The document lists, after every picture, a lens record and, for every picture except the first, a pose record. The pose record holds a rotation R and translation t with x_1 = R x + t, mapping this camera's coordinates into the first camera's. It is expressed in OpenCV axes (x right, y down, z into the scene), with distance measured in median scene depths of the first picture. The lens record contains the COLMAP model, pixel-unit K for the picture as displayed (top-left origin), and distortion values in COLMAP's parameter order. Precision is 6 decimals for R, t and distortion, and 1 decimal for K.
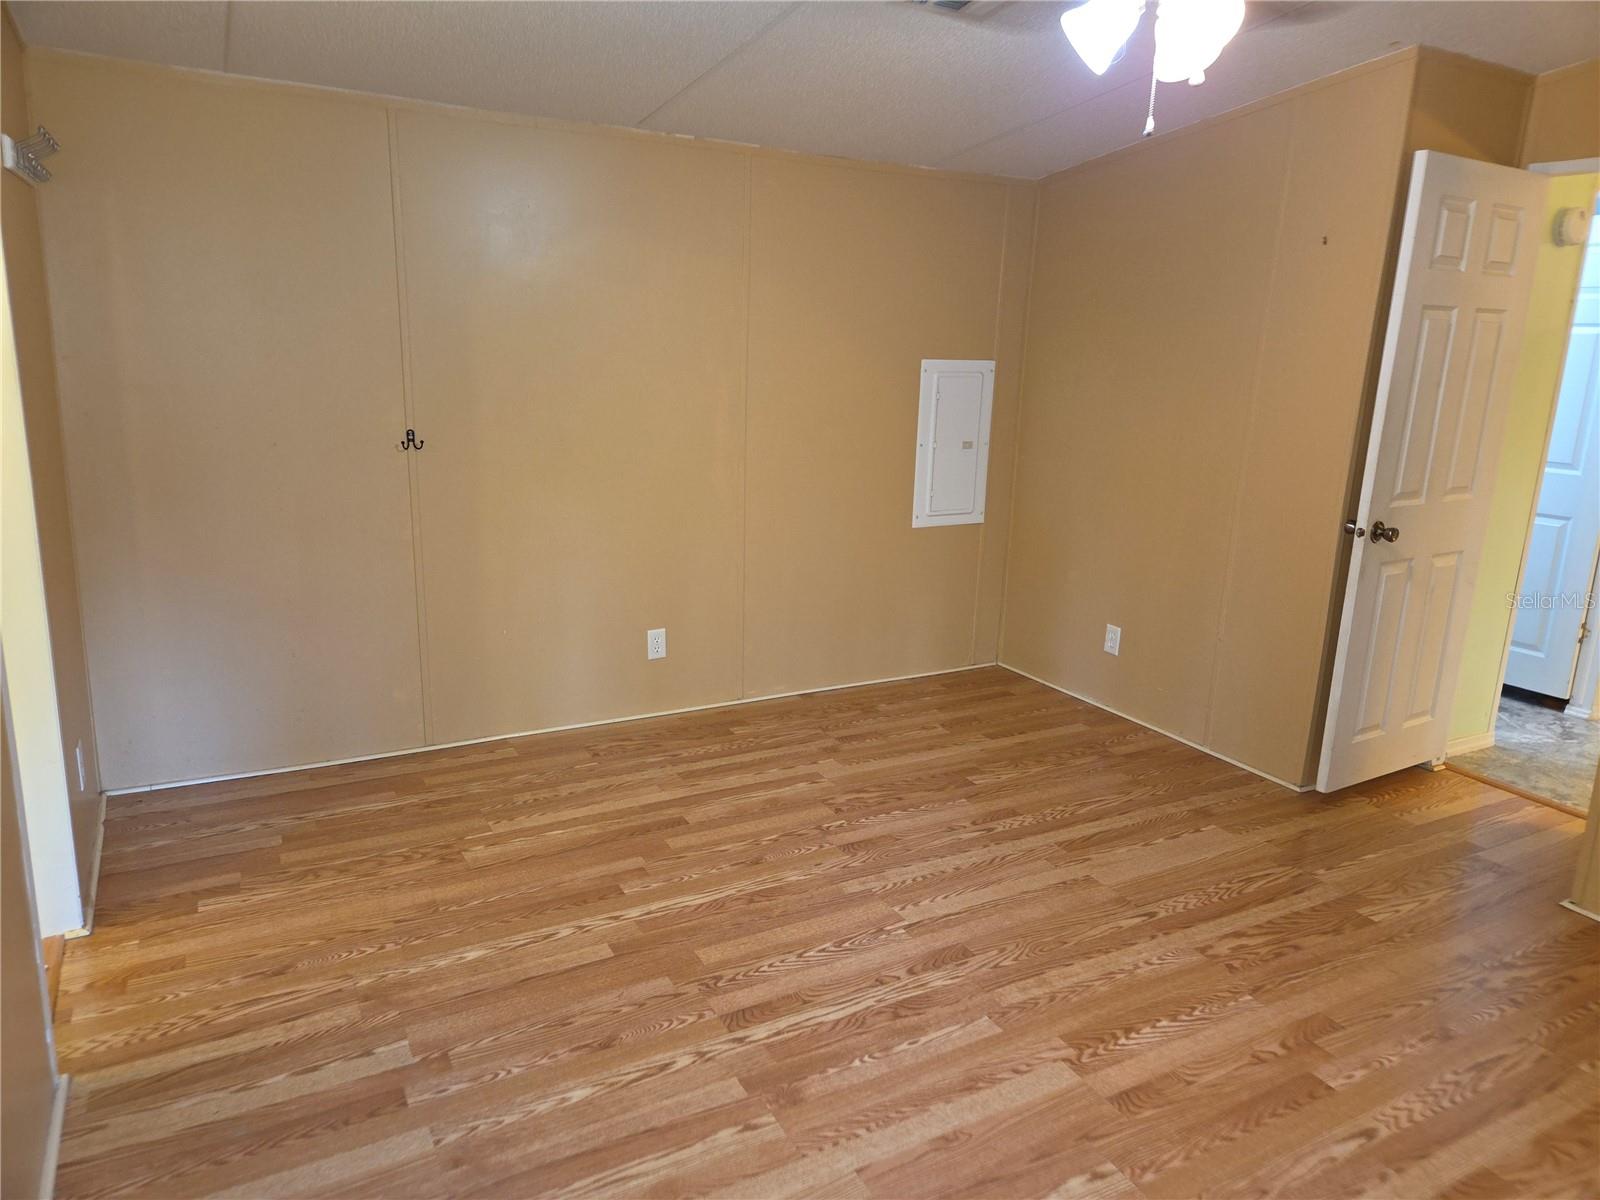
lens RADIAL K [[1068.7, 0, 791.5], [0, 1068.7, 600.1], [0, 0, 1]] dist [0.065956, -0.057443]
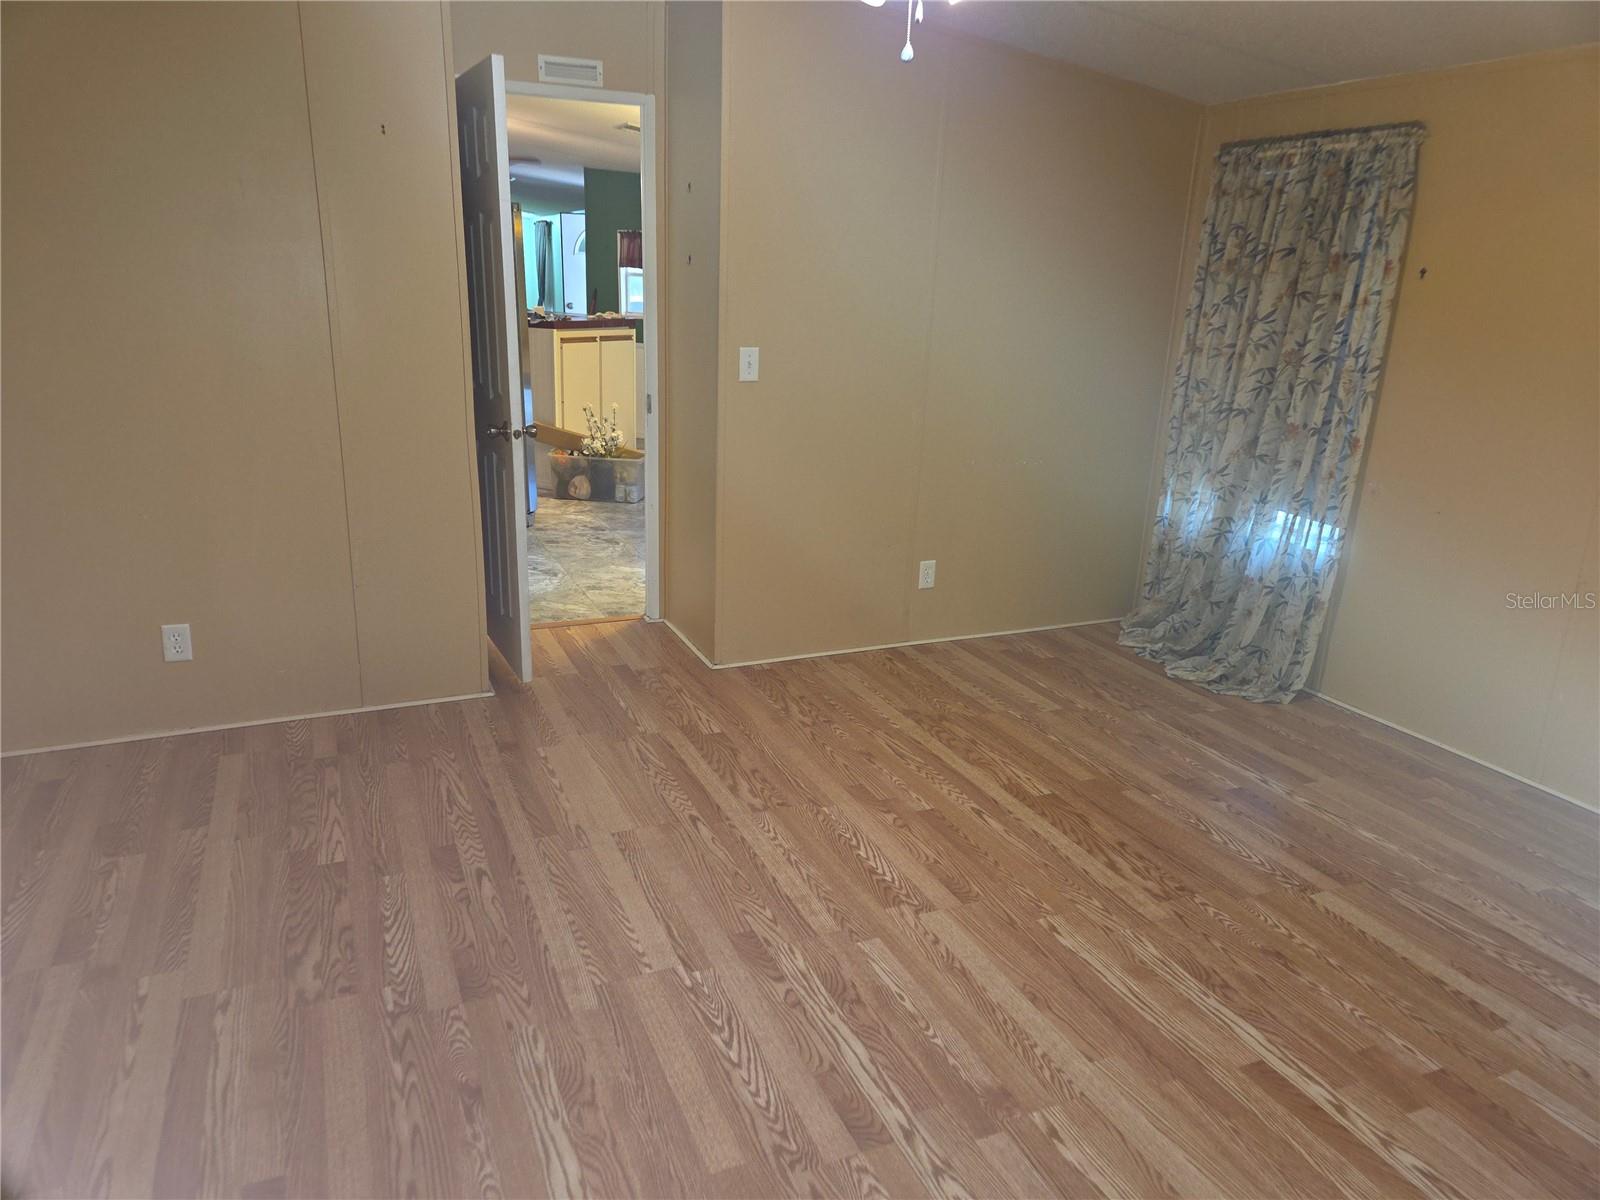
lens RADIAL K [[1068.7, 0, 791.5], [0, 1068.7, 600.1], [0, 0, 1]] dist [0.065956, -0.057443]
pose [[0.085285, -0.316431, 0.944774, -0.647956], [0.211893, 0.932298, 0.293125, -0.215049], [-0.973564, 0.175192, 0.146560, 0.814940]]
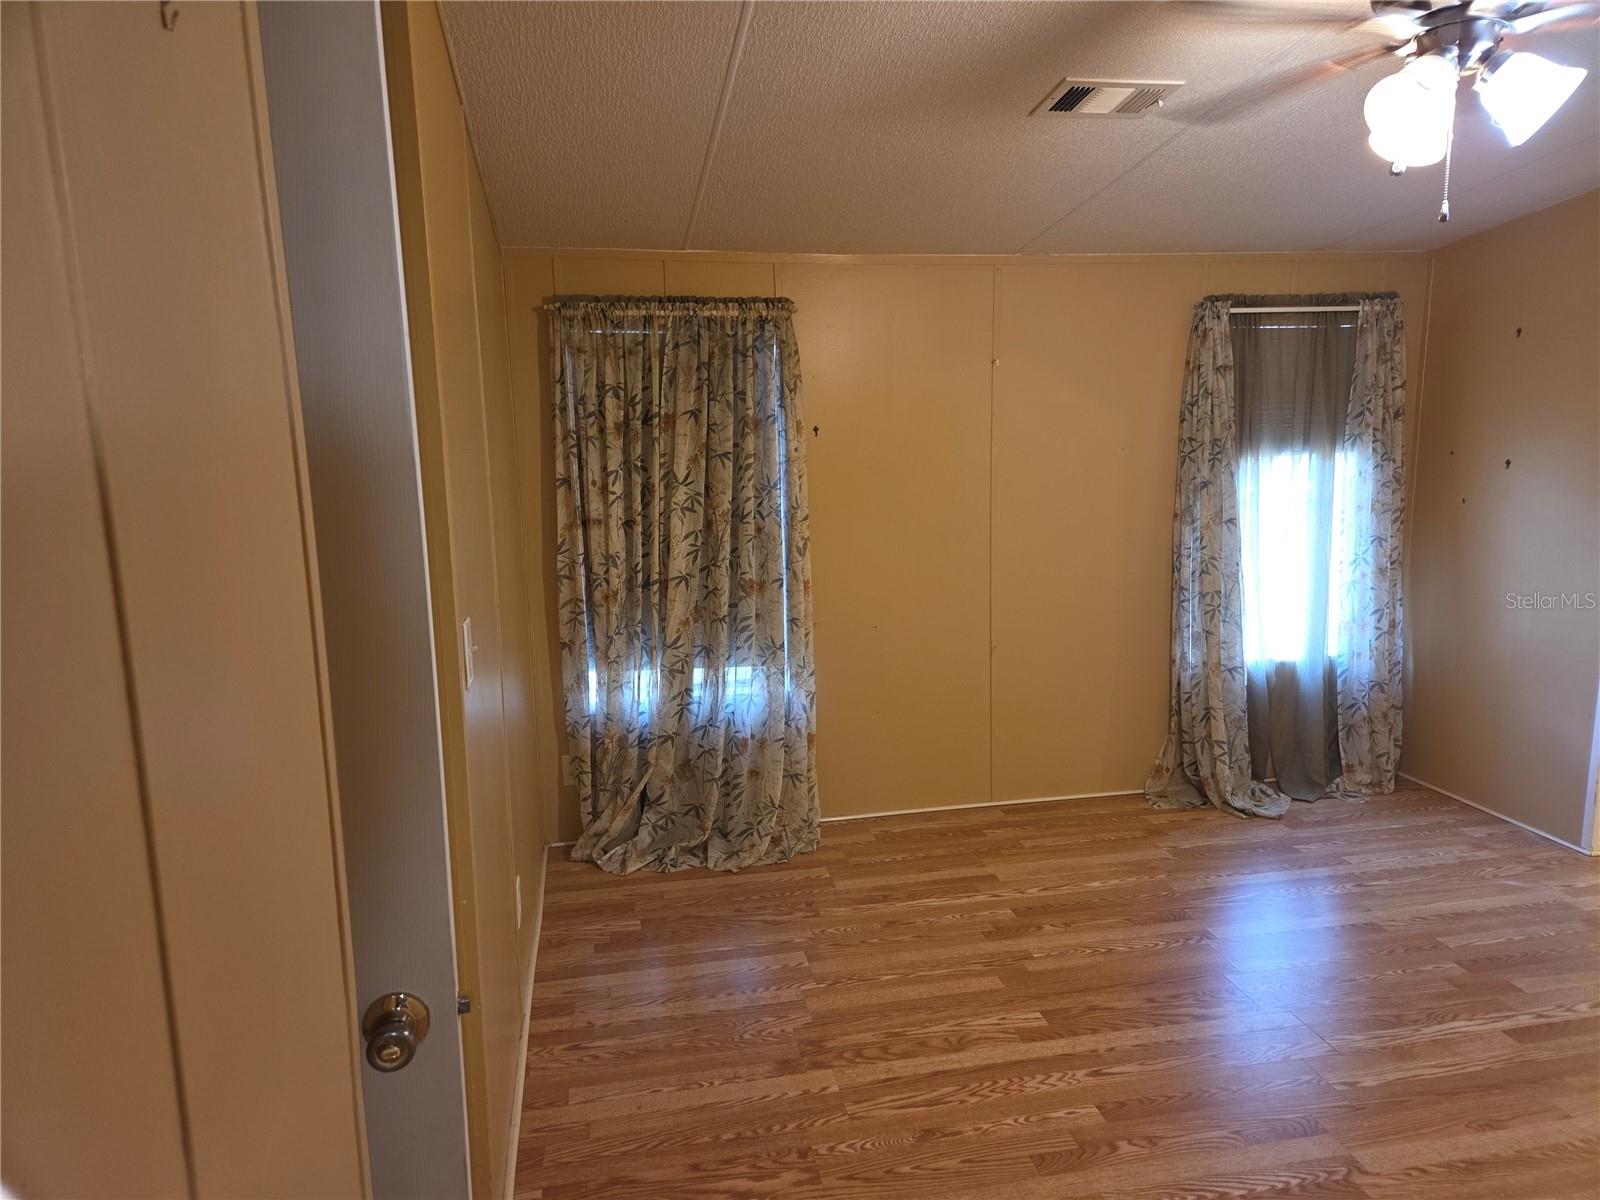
lens RADIAL K [[1068.7, 0, 791.5], [0, 1068.7, 600.1], [0, 0, 1]] dist [0.065956, -0.057443]
pose [[-0.951315, -0.062806, 0.301754, 0.432955], [0.065685, 0.915218, 0.397569, -0.420837], [-0.301140, 0.398034, -0.866535, 1.618476]]
